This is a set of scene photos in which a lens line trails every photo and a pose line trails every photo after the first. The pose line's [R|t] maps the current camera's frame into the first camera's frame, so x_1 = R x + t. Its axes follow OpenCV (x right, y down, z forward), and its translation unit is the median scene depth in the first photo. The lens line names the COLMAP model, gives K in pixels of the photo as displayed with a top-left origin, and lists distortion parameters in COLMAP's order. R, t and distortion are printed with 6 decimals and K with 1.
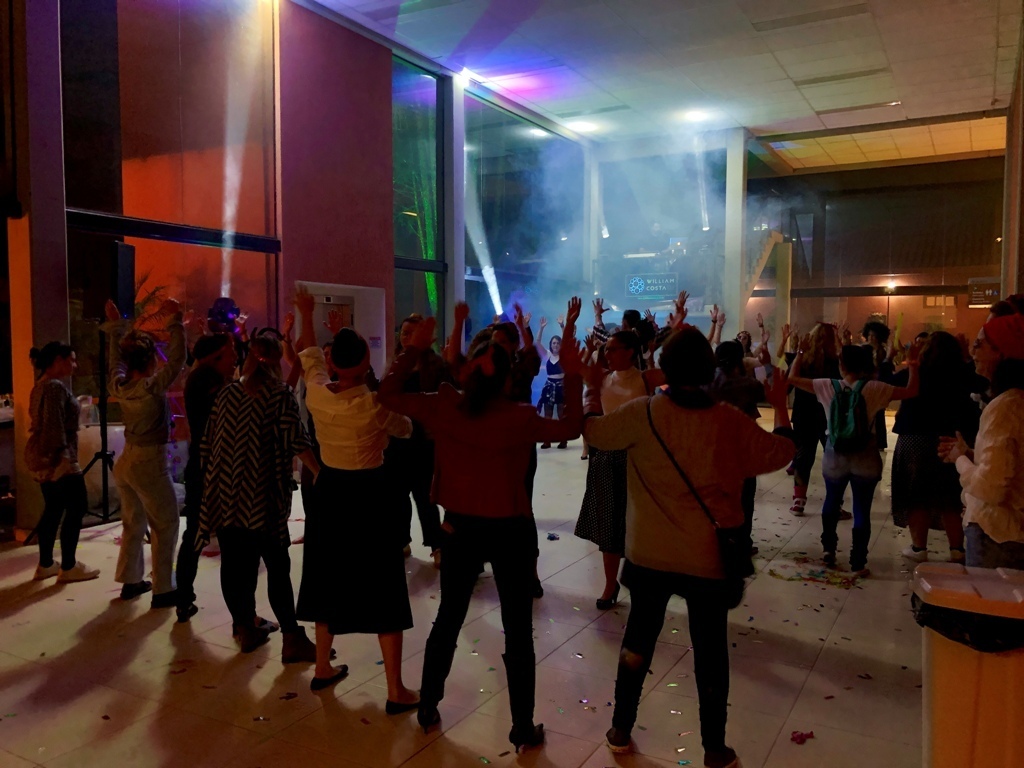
lens RADIAL K [[832.4, 0, 496.3], [0, 832.4, 384.9], [0, 0, 1]] dist [0.004818, 0.004689]
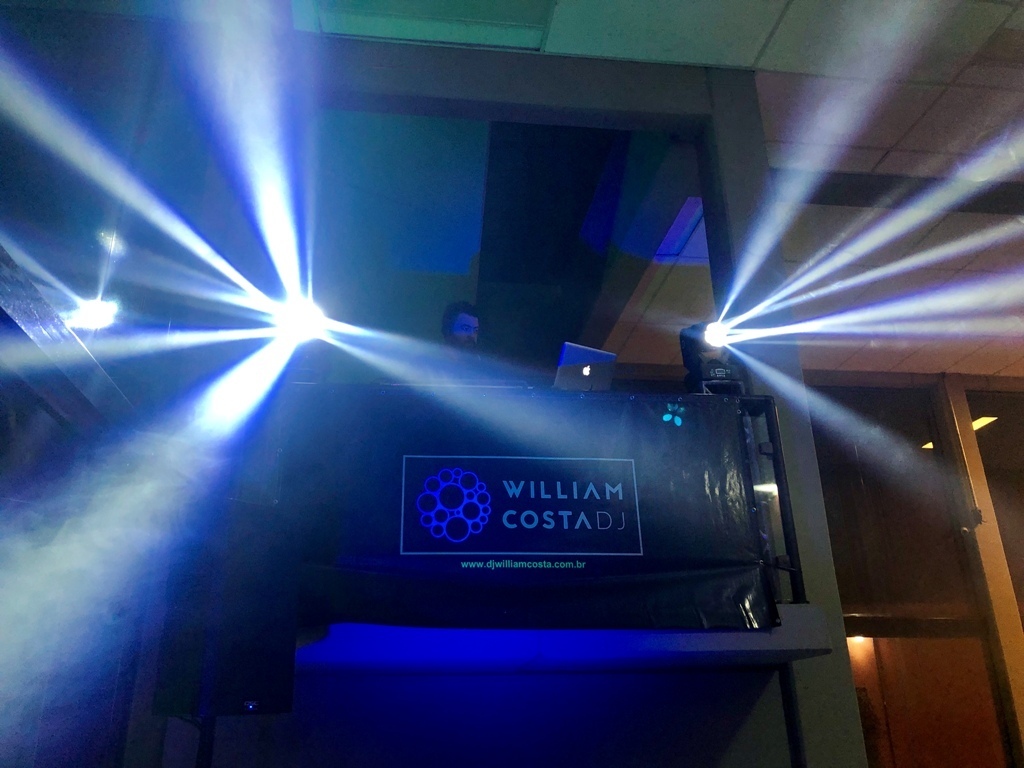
lens RADIAL K [[832.4, 0, 496.3], [0, 832.4, 384.9], [0, 0, 1]] dist [0.004818, 0.004689]
pose [[0.801858, 0.207176, 0.560448, 0.073273], [0.055669, 0.907982, -0.415295, -0.086486], [-0.594915, 0.364207, 0.716539, 1.270361]]
